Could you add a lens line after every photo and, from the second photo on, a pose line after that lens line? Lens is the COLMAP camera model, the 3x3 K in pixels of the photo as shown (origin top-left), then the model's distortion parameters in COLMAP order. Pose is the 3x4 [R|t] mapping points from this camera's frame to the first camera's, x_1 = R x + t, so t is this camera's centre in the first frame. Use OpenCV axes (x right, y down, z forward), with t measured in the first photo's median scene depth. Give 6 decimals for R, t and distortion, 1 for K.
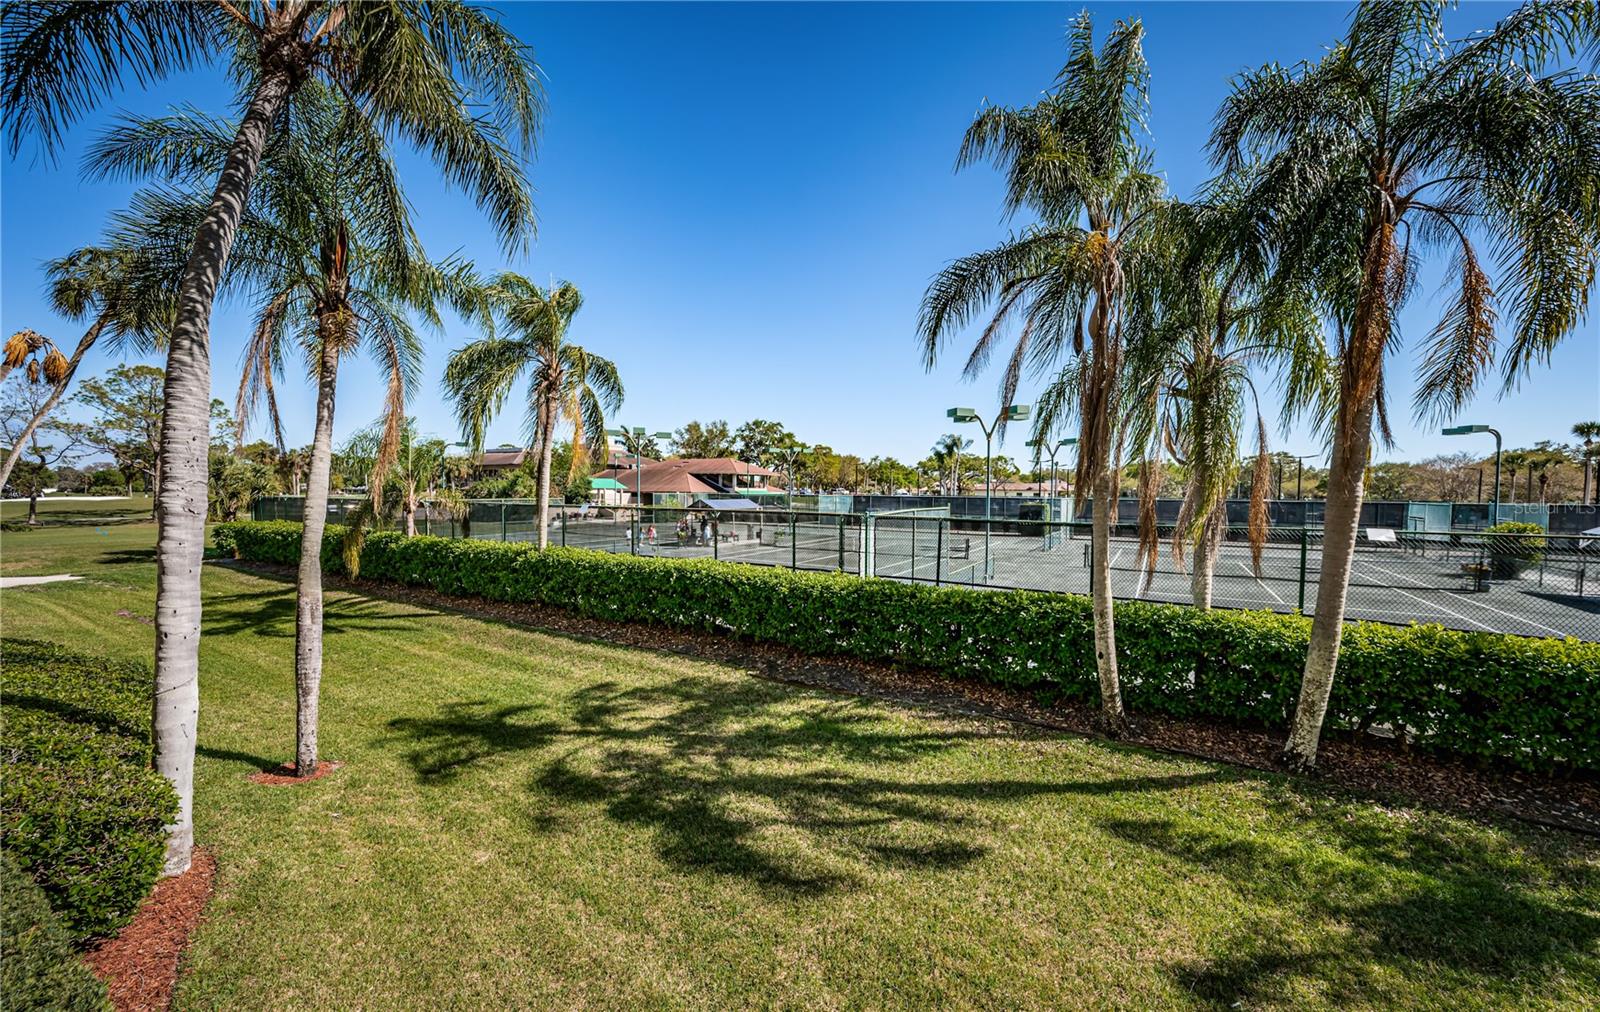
lens RADIAL K [[606.4, 0, 805.8], [0, 606.4, 514.9], [0, 0, 1]] dist [-0.001182, -0.000220]
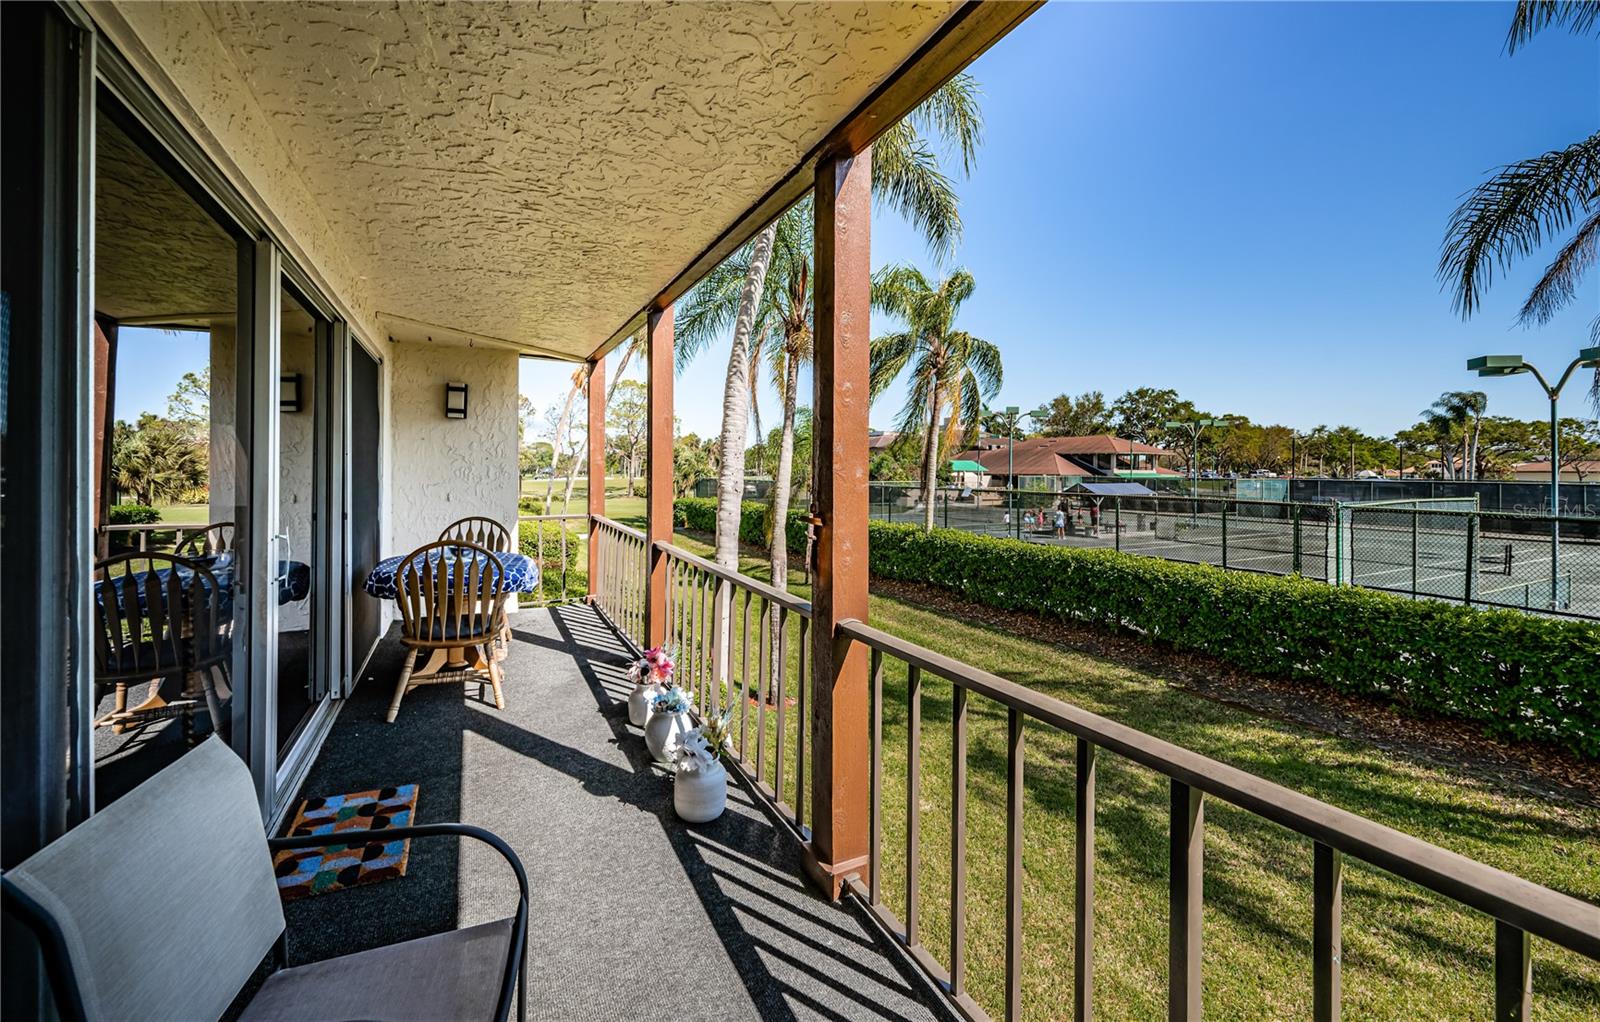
lens RADIAL K [[654.2, 0, 801.2], [0, 654.2, 465.3], [0, 0, 1]] dist [0.000228, -0.001073]
pose [[0.850422, -0.006347, -0.526064, -0.035420], [-0.020638, 0.998755, -0.045412, 0.000422], [0.525697, 0.049476, 0.849232, -0.064369]]
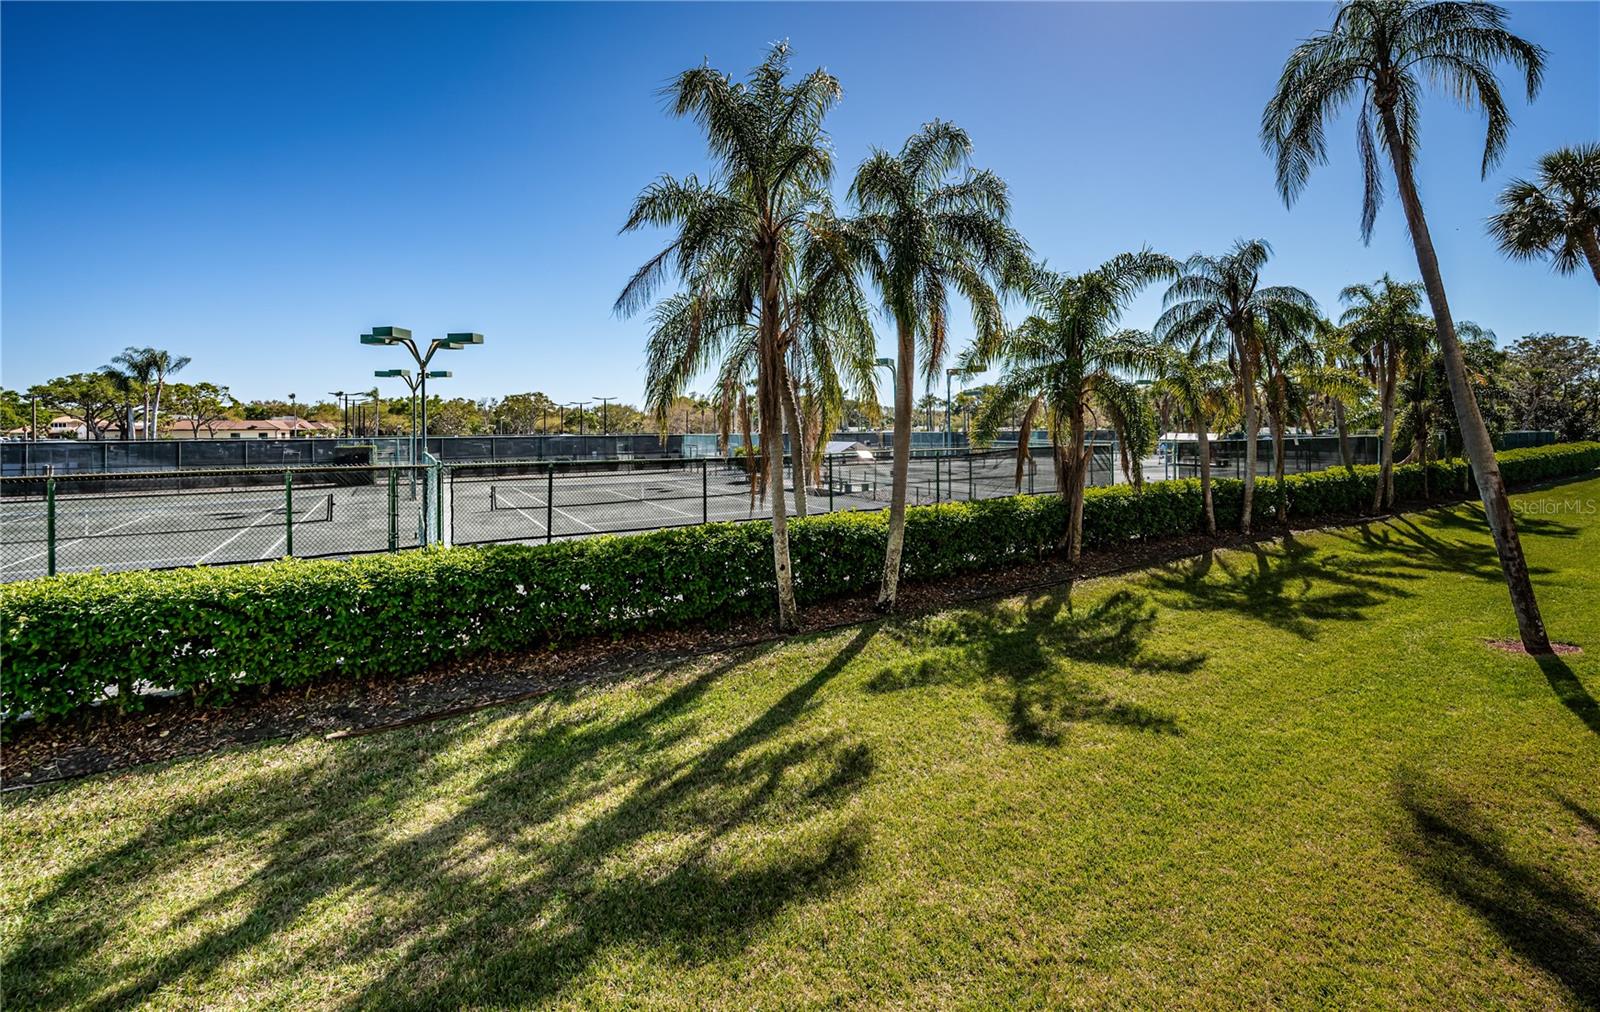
lens RADIAL K [[640.9, 0, 794.4], [0, 640.9, 419.2], [0, 0, 1]] dist [0.000170, -0.000026]
pose [[0.467388, -0.000621, 0.884052, -0.317352], [0.047799, 0.998555, -0.024569, -0.013033], [-0.882759, 0.053740, 0.466743, 0.198691]]
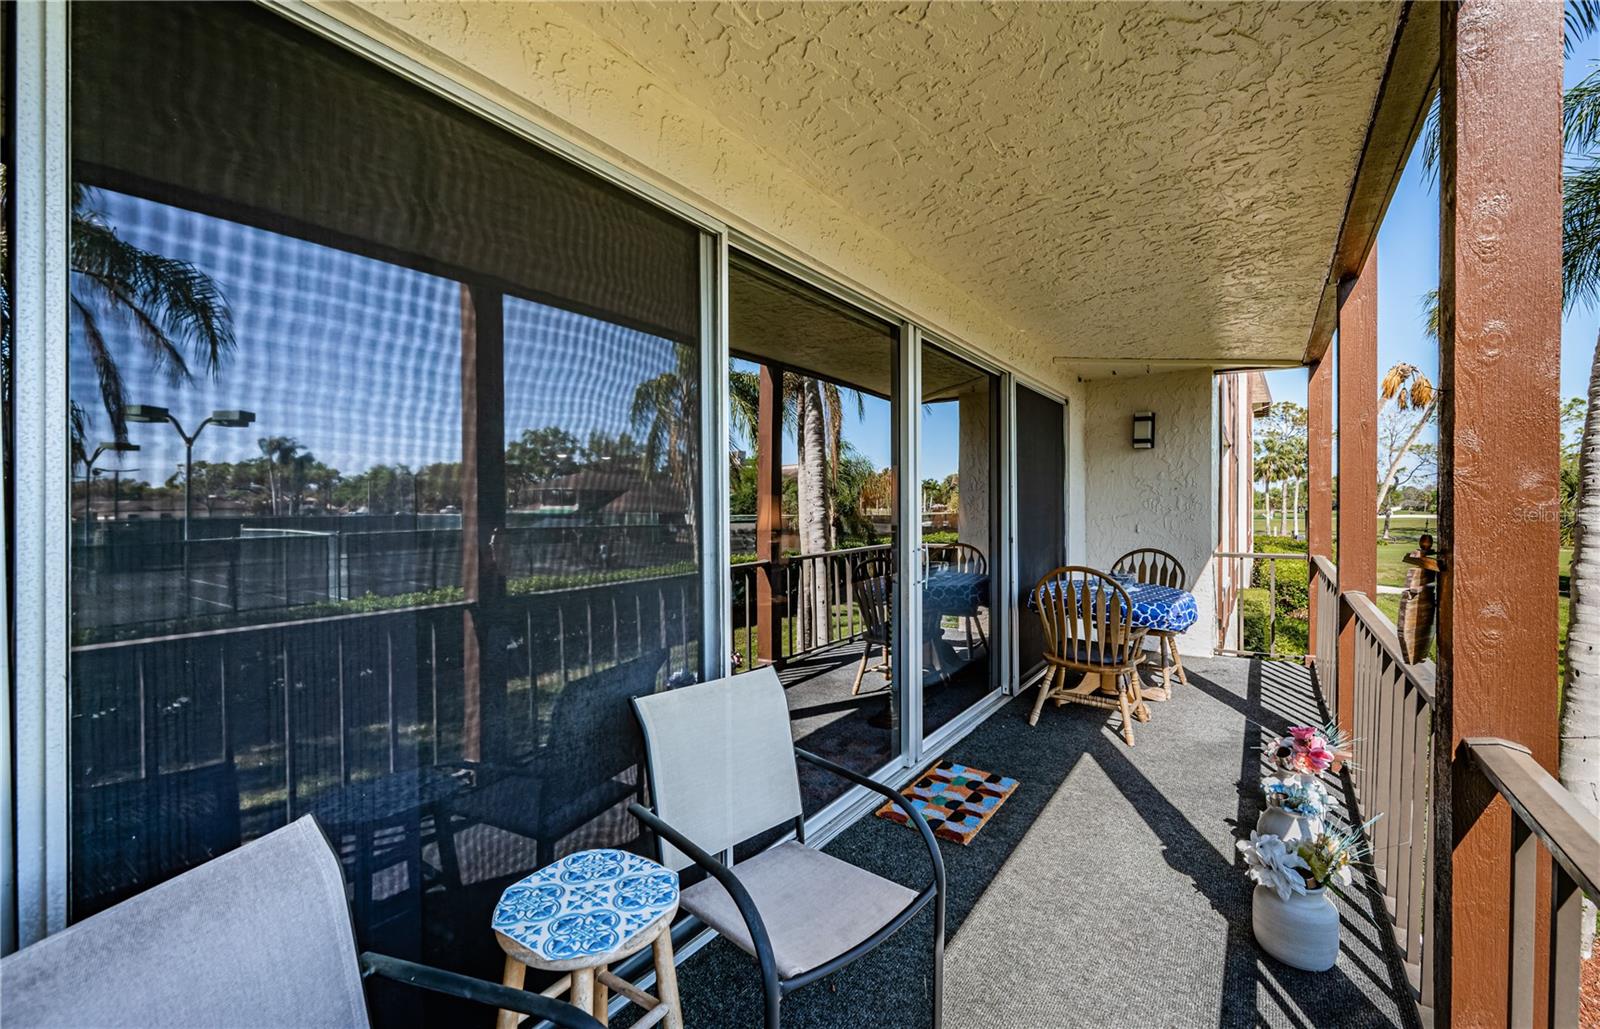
lens RADIAL K [[662.3, 0, 800.0], [0, 662.3, 514.5], [0, 0, 1]] dist [0.000231, -0.000242]
pose [[-0.058670, 0.005879, -0.998260, -0.016231], [-0.036767, 0.999291, 0.008046, 0.001827], [0.997600, 0.037175, -0.058412, -0.020591]]
